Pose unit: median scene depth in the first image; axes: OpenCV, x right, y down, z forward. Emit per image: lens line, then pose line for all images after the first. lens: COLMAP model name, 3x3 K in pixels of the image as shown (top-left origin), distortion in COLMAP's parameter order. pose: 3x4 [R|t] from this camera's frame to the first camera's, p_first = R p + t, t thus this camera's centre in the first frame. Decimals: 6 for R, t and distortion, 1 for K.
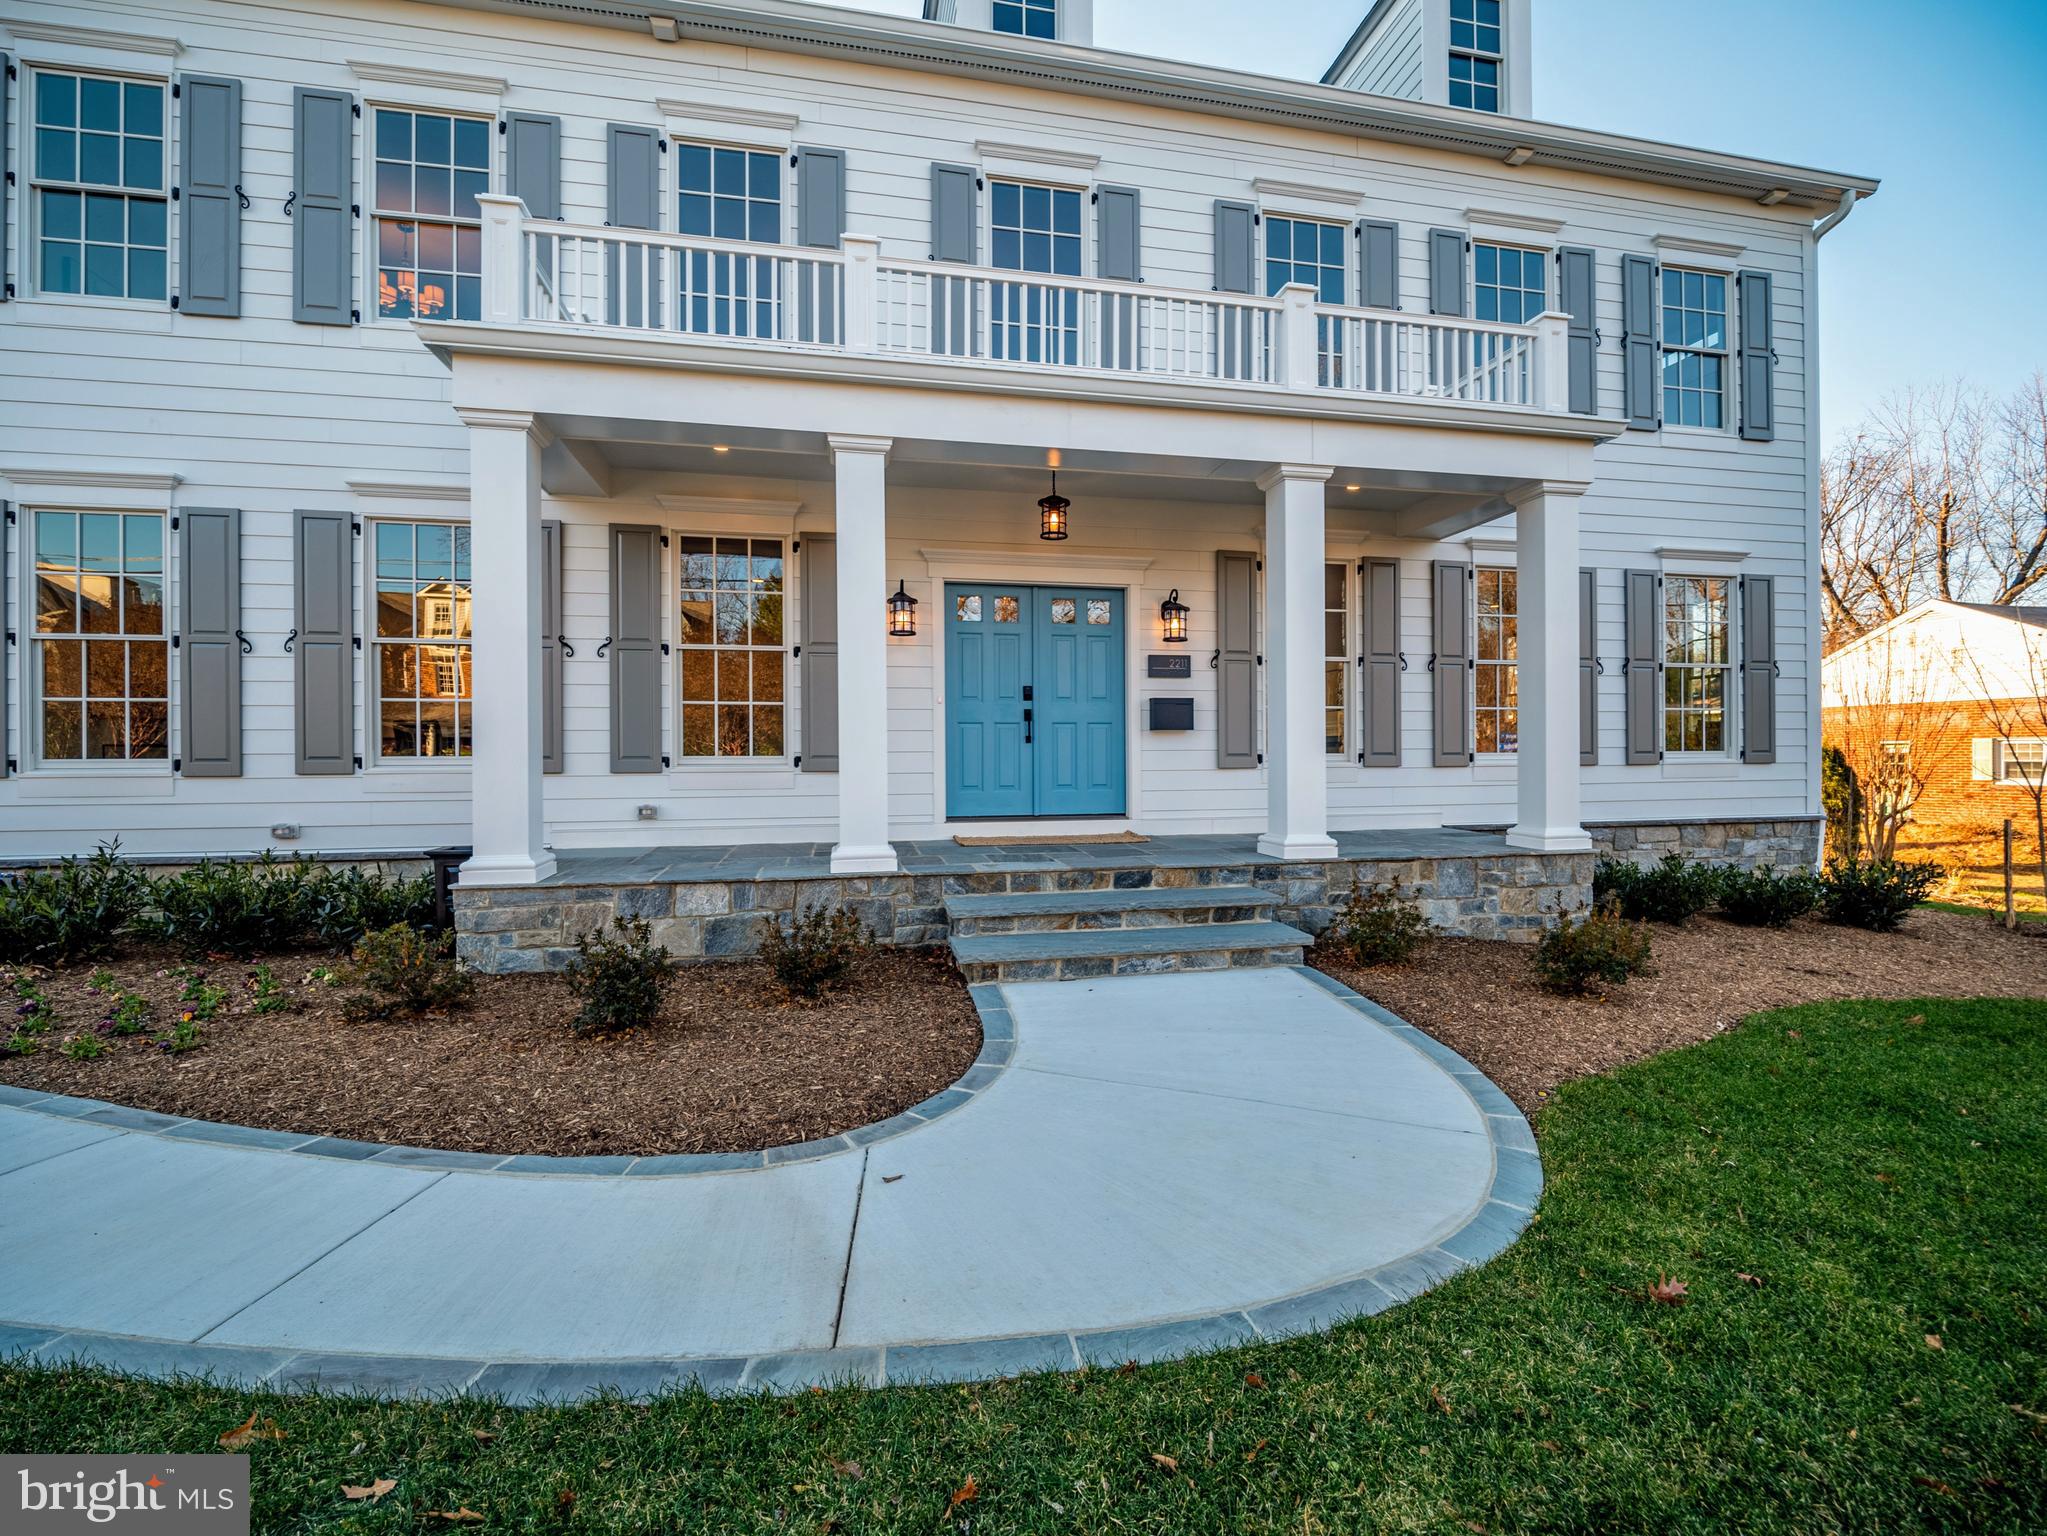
lens RADIAL K [[927.8, 0, 1029.7], [0, 927.8, 763.1], [0, 0, 1]] dist [-0.007965, -0.002118]
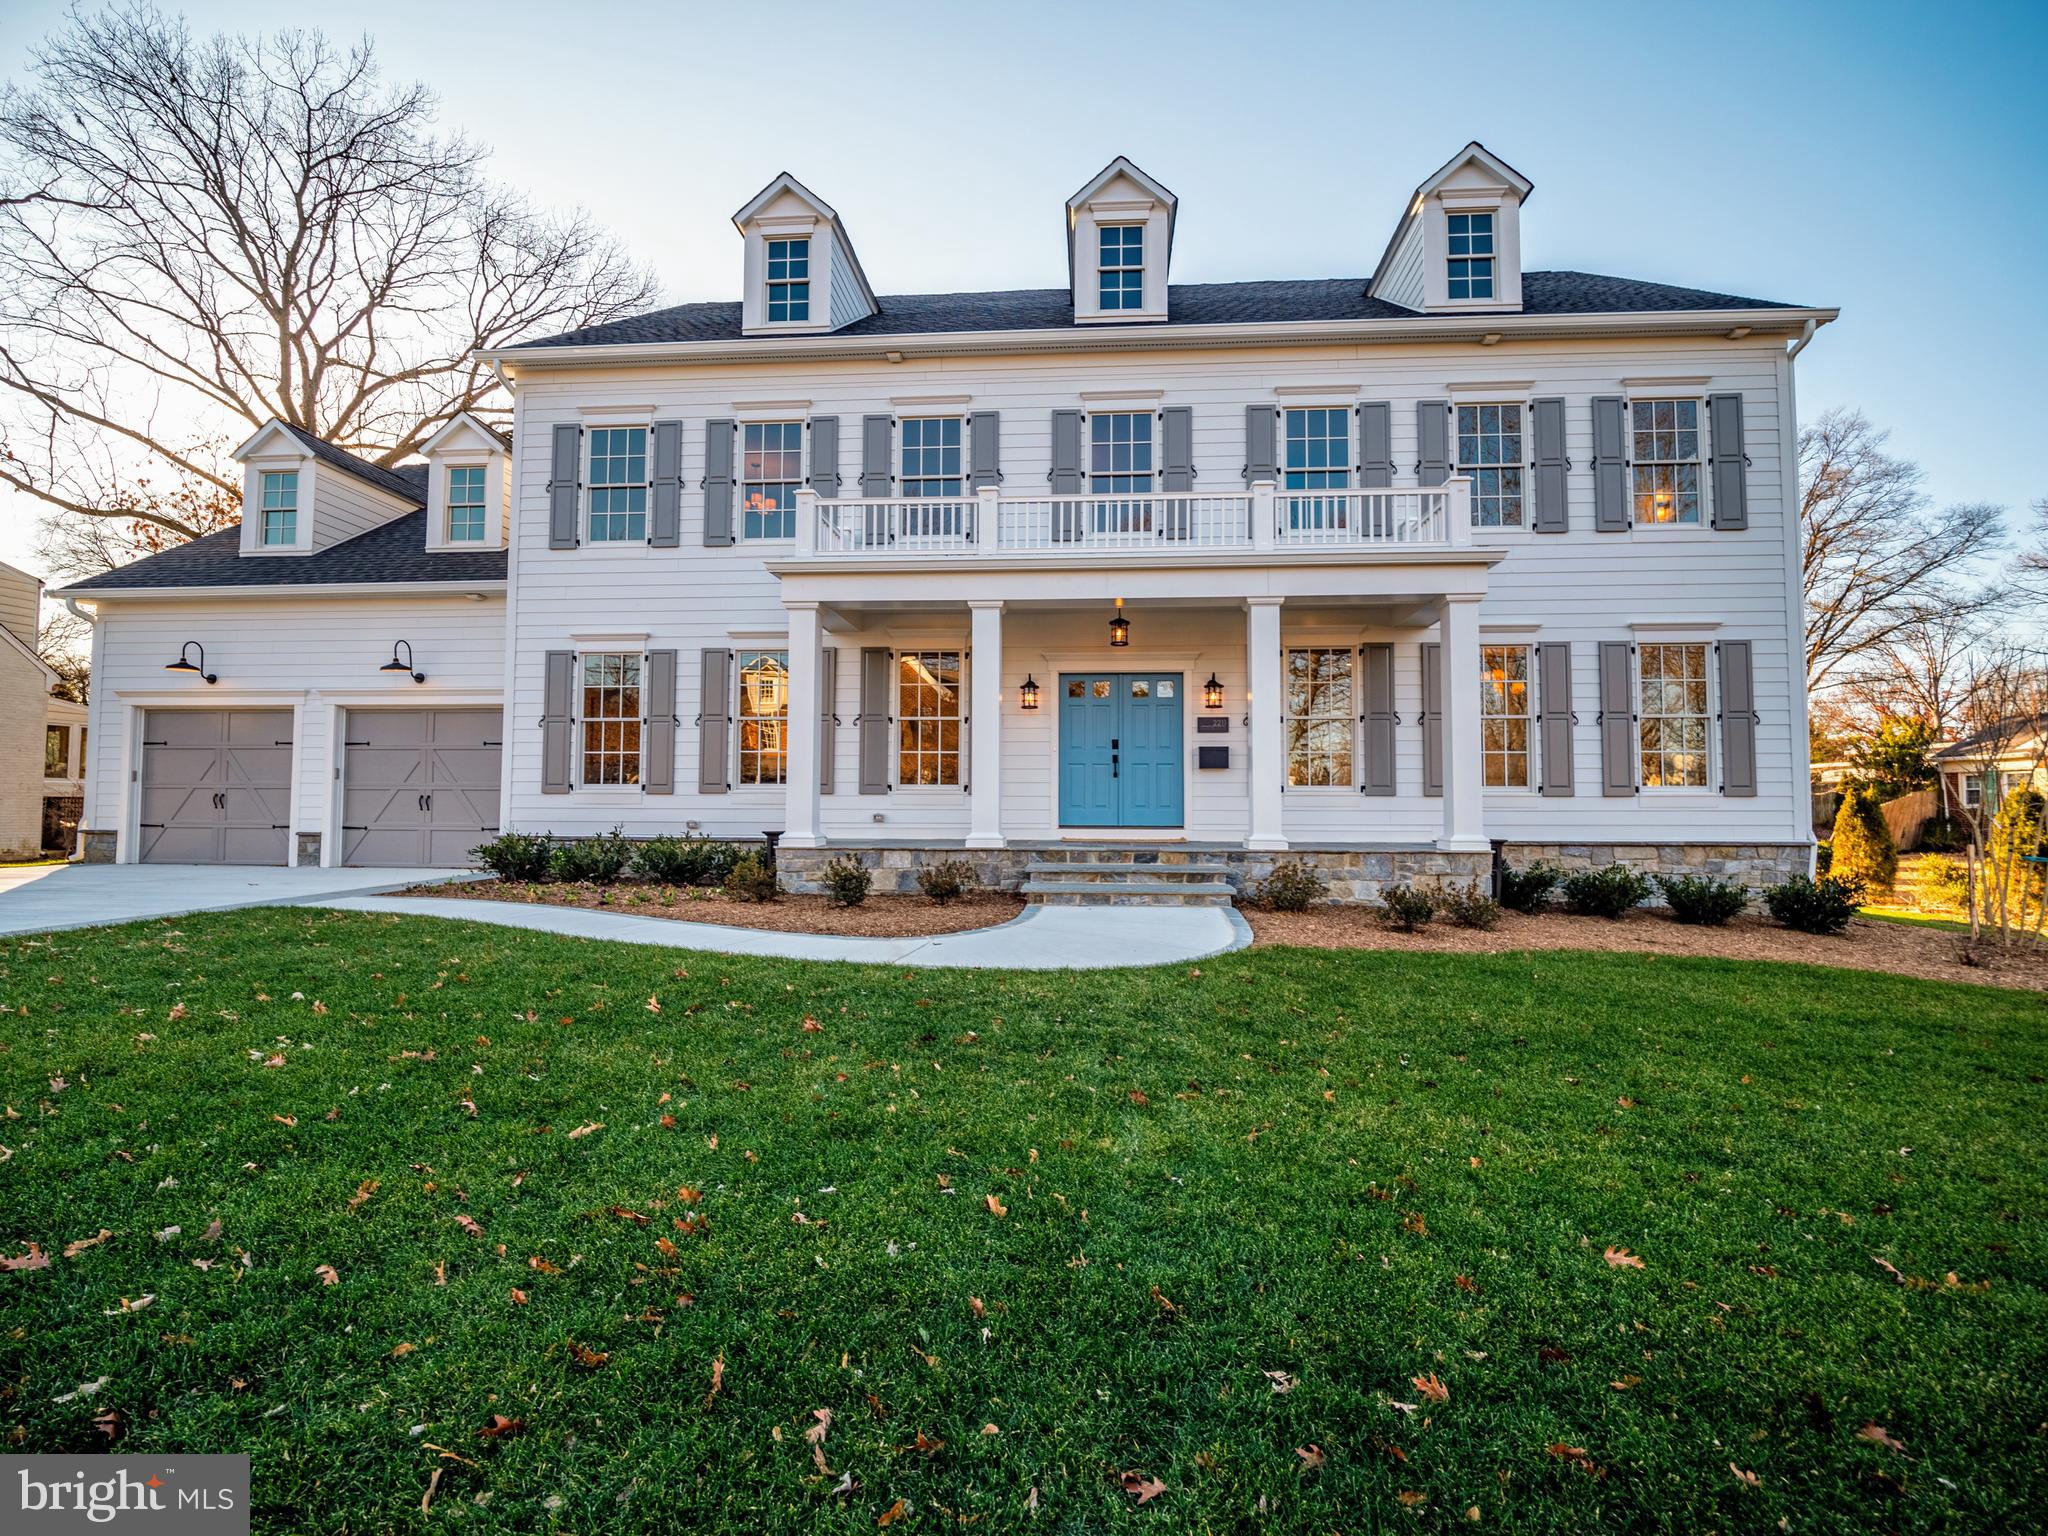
lens RADIAL K [[928.3, 0, 1030.9], [0, 928.3, 772.2], [0, 0, 1]] dist [-0.007965, -0.002118]
pose [[0.960848, -0.001922, -0.277071, 0.331690], [-0.010973, 0.998927, -0.044983, 0.045606], [0.276860, 0.046263, 0.959796, -0.561478]]
